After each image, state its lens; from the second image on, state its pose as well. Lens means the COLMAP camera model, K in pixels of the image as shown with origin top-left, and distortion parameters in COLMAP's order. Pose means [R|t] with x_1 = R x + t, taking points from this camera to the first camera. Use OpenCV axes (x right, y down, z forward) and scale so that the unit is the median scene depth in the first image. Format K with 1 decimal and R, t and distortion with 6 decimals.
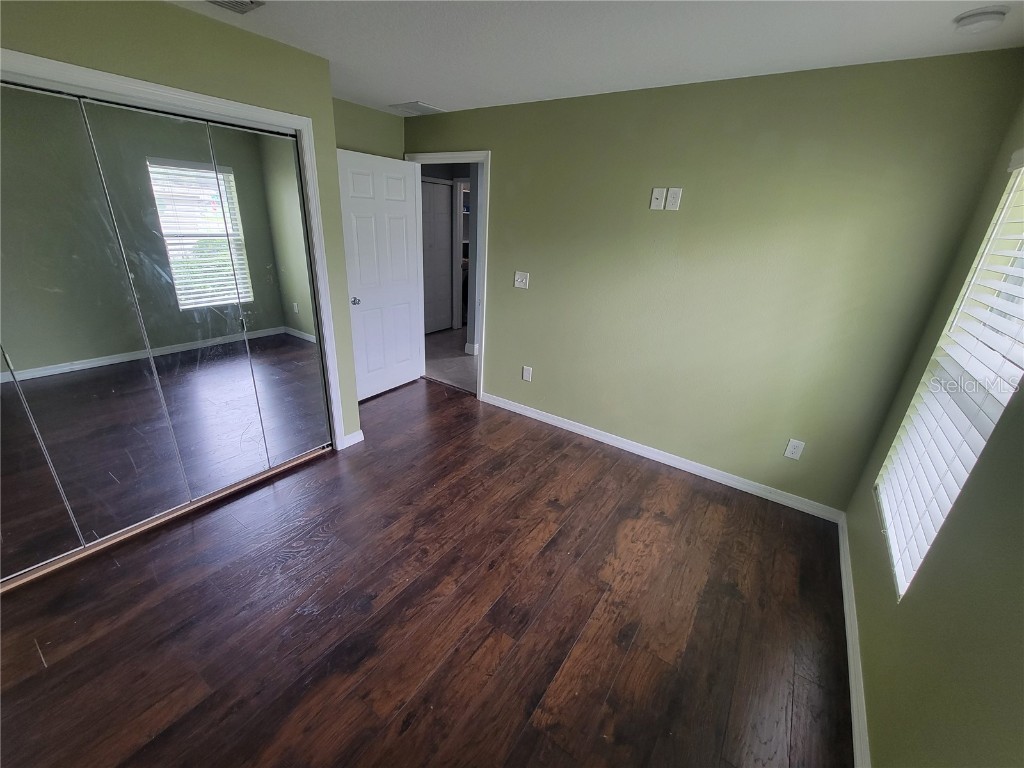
lens RADIAL K [[419.5, 0, 506.2], [0, 419.5, 387.4], [0, 0, 1]] dist [-0.001028, -0.000675]
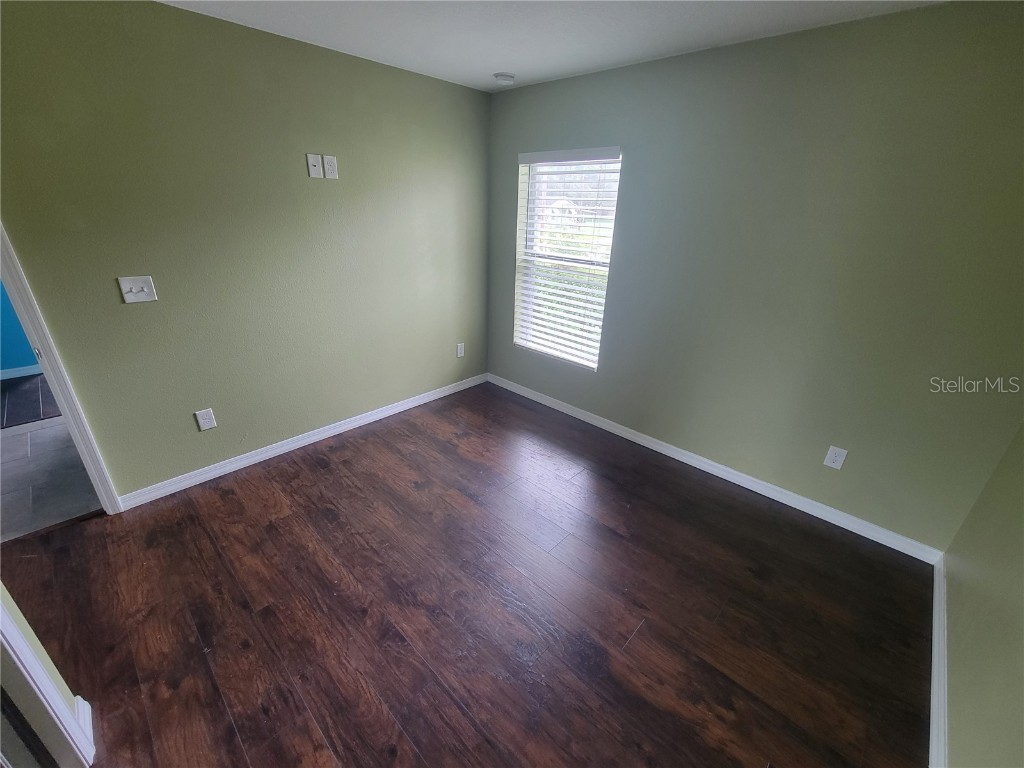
lens RADIAL K [[419.5, 0, 506.2], [0, 419.5, 387.4], [0, 0, 1]] dist [-0.001028, -0.000675]
pose [[0.154811, -0.436327, 0.886370, -0.758190], [0.348813, 0.863545, 0.364169, -0.257871], [-0.924318, 0.252800, 0.285883, 0.555062]]
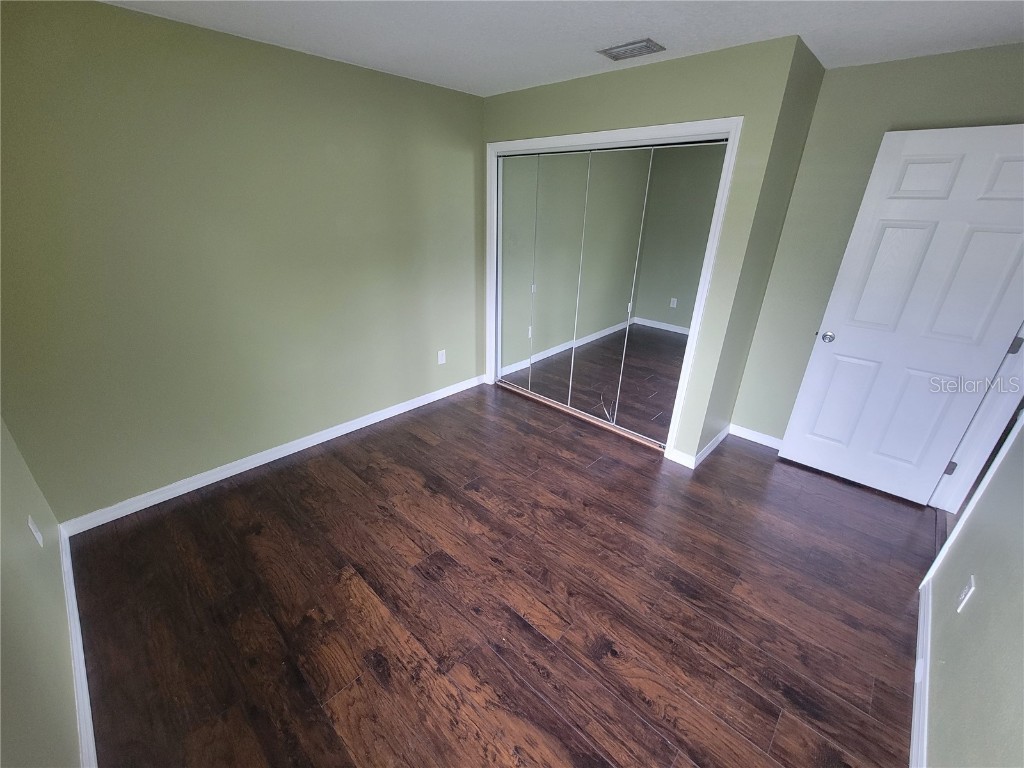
lens RADIAL K [[419.5, 0, 506.2], [0, 419.5, 387.4], [0, 0, 1]] dist [-0.001028, -0.000675]
pose [[-0.151637, 0.352971, -0.923265, 0.715841], [-0.395969, 0.834148, 0.383935, -0.303373], [0.905657, 0.423802, 0.013278, 0.805649]]
